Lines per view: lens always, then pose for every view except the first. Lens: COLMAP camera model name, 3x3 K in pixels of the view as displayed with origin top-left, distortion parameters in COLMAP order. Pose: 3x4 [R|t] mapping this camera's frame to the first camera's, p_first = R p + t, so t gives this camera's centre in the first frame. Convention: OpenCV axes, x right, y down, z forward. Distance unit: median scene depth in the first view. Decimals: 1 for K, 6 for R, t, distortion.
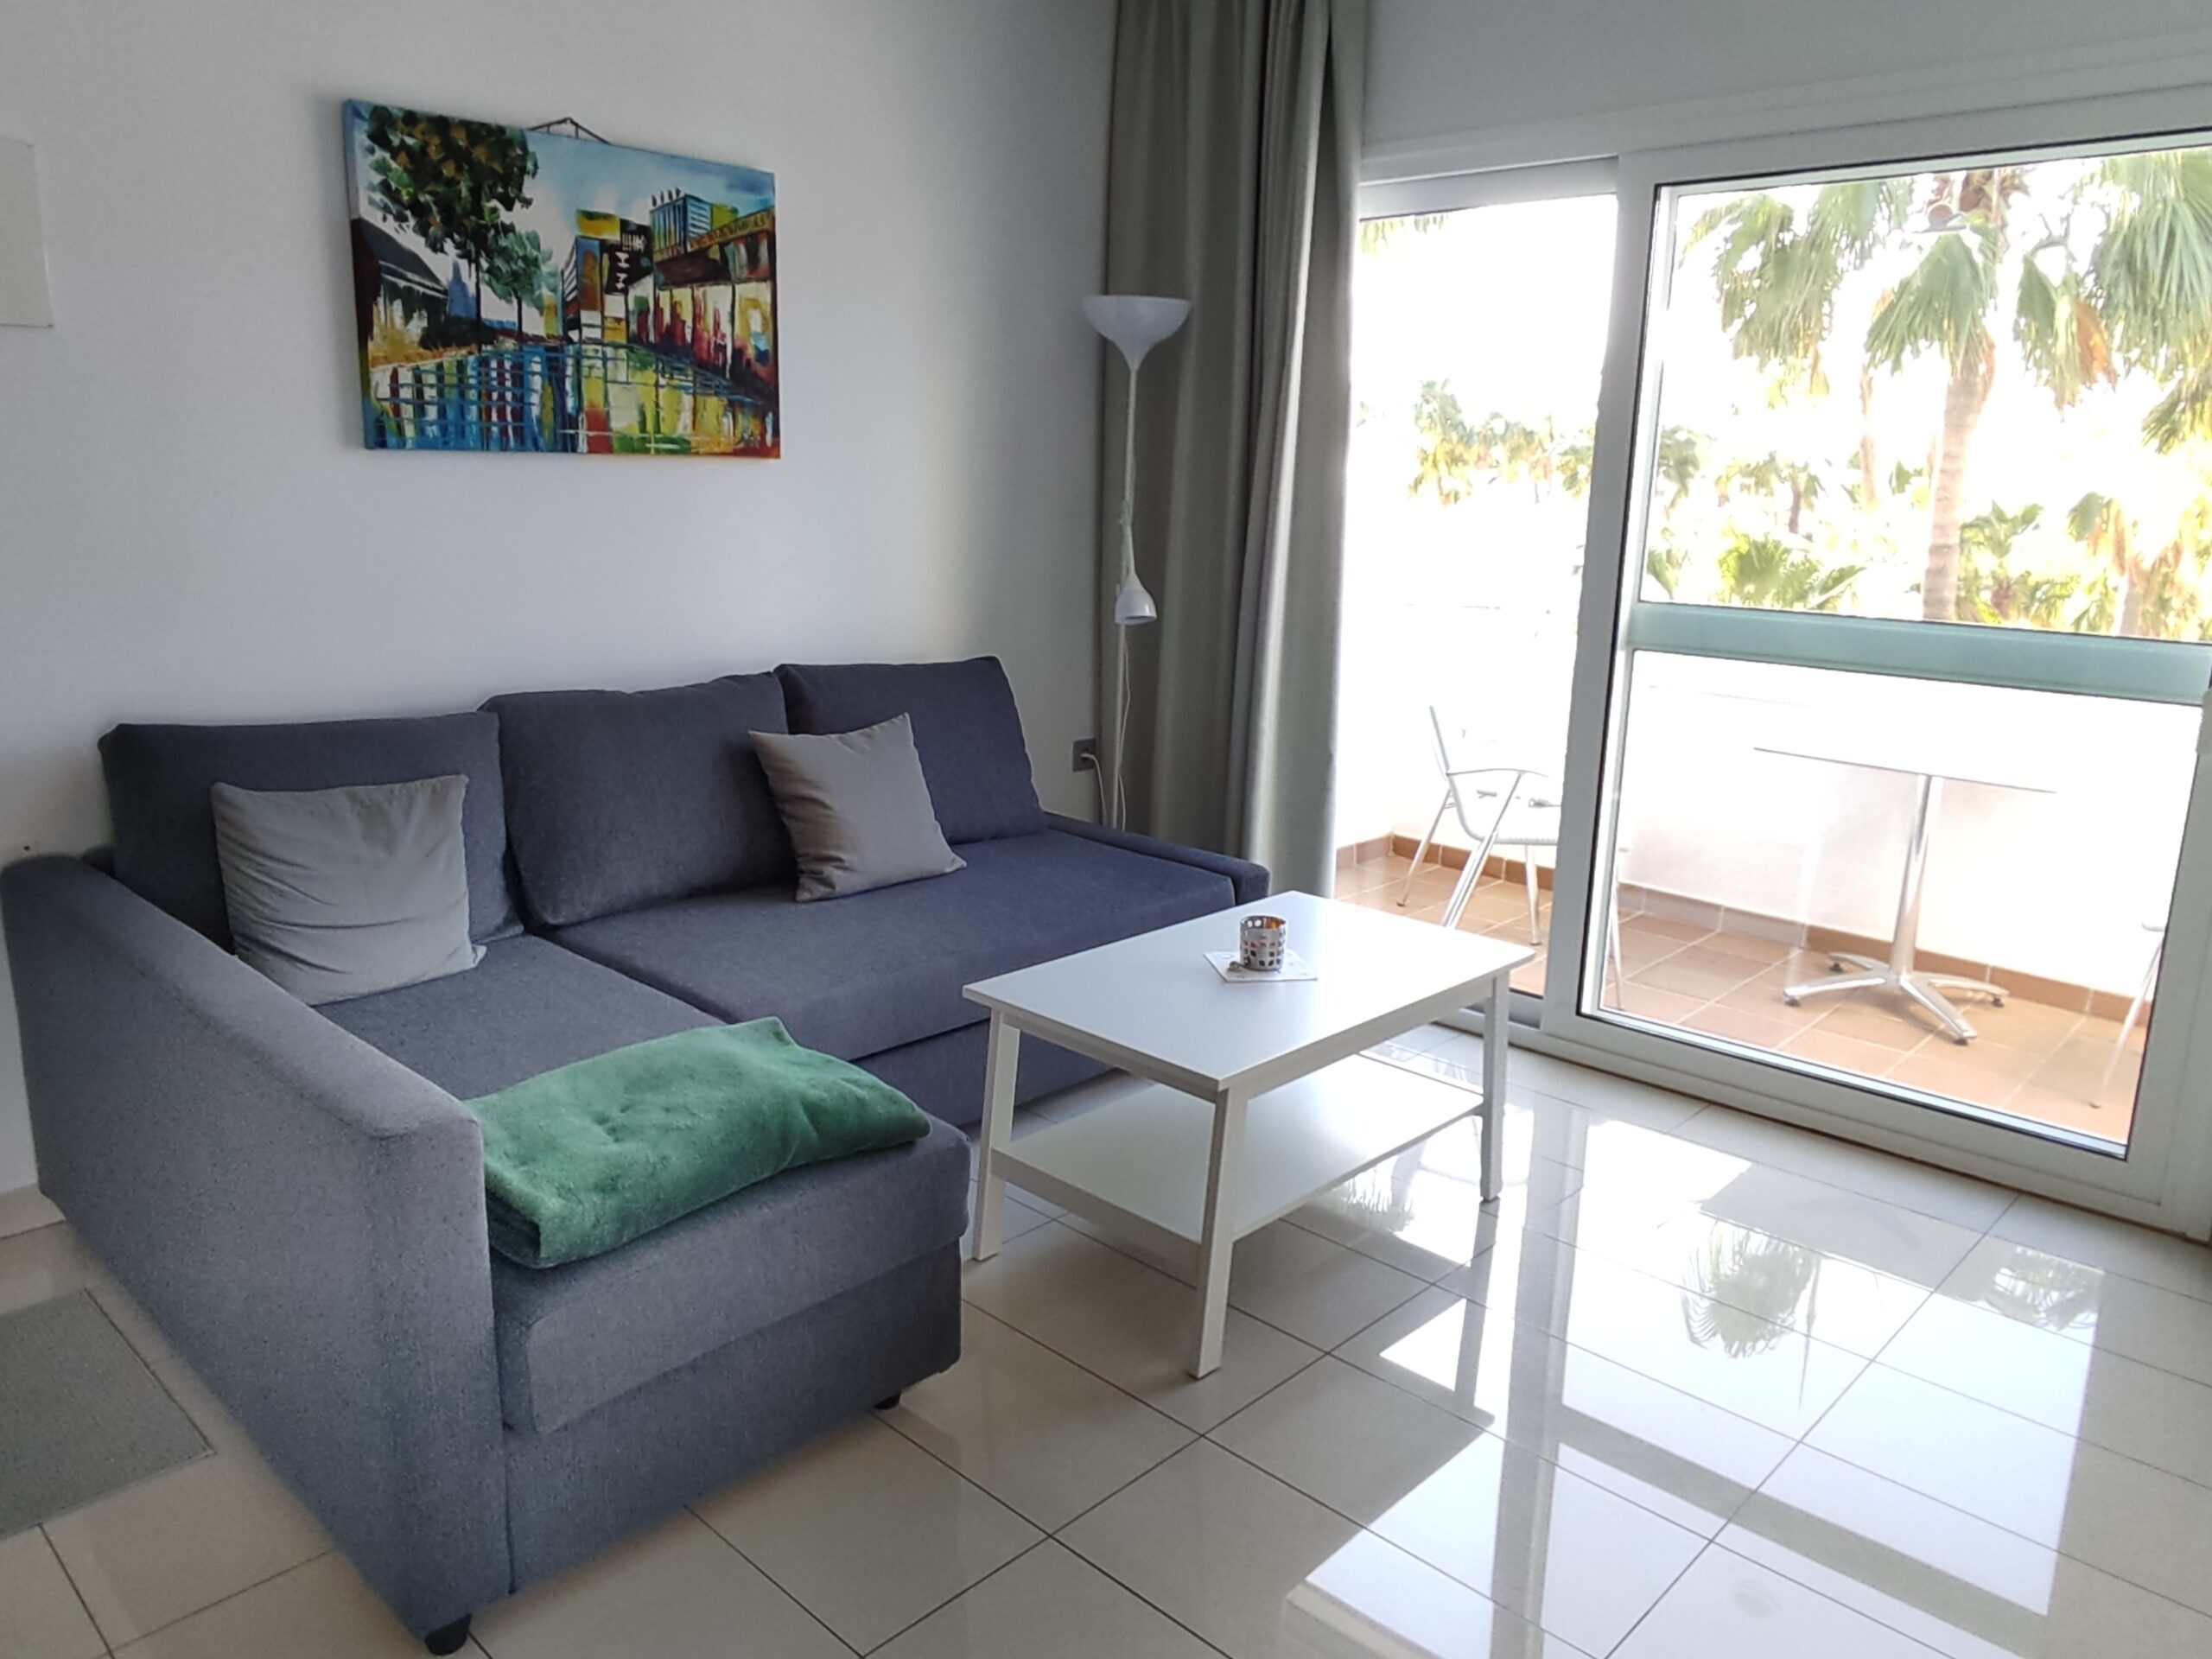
lens RADIAL K [[1578.1, 0, 1077.6], [0, 1578.1, 817.9], [0, 0, 1]] dist [0.000286, 0.000800]
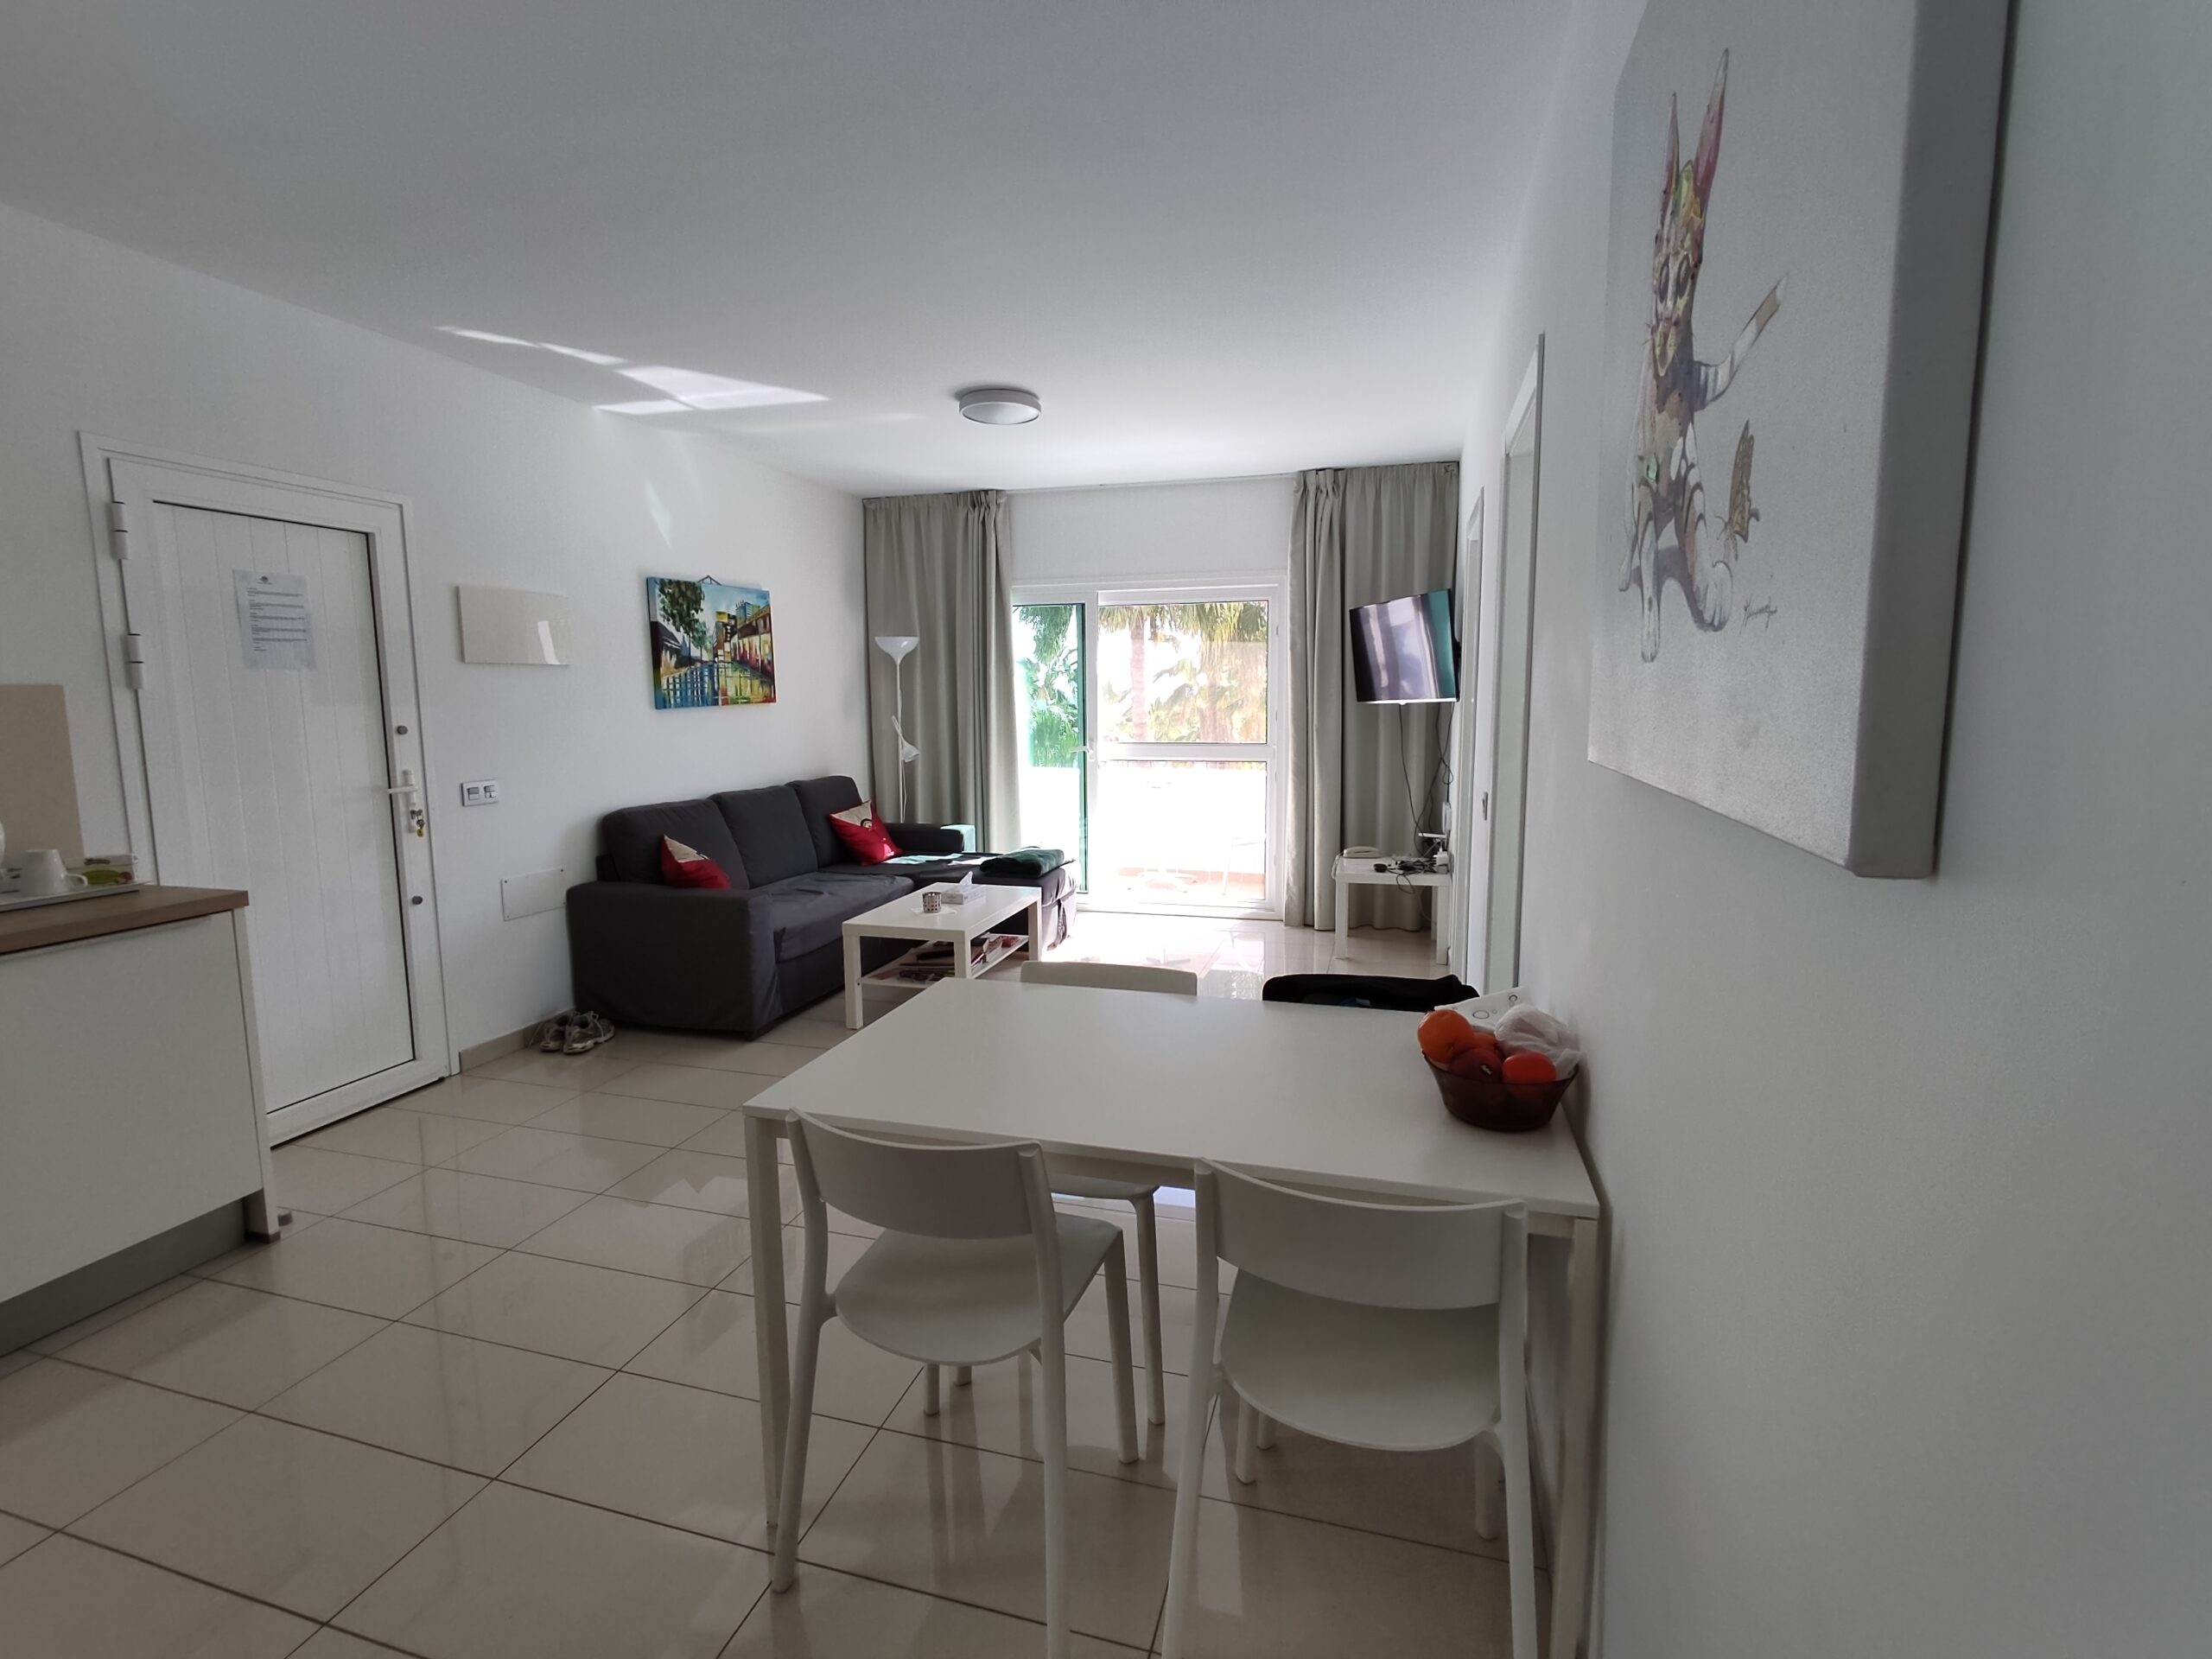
lens RADIAL K [[1009.4, 0, 1112.3], [0, 1009.4, 814.9], [0, 0, 1]] dist [-0.002897, -0.000028]
pose [[0.872064, -0.104195, 0.478172, -0.554013], [0.140600, 0.989223, -0.040863, 0.090375], [-0.468761, 0.102866, 0.877315, -0.664268]]
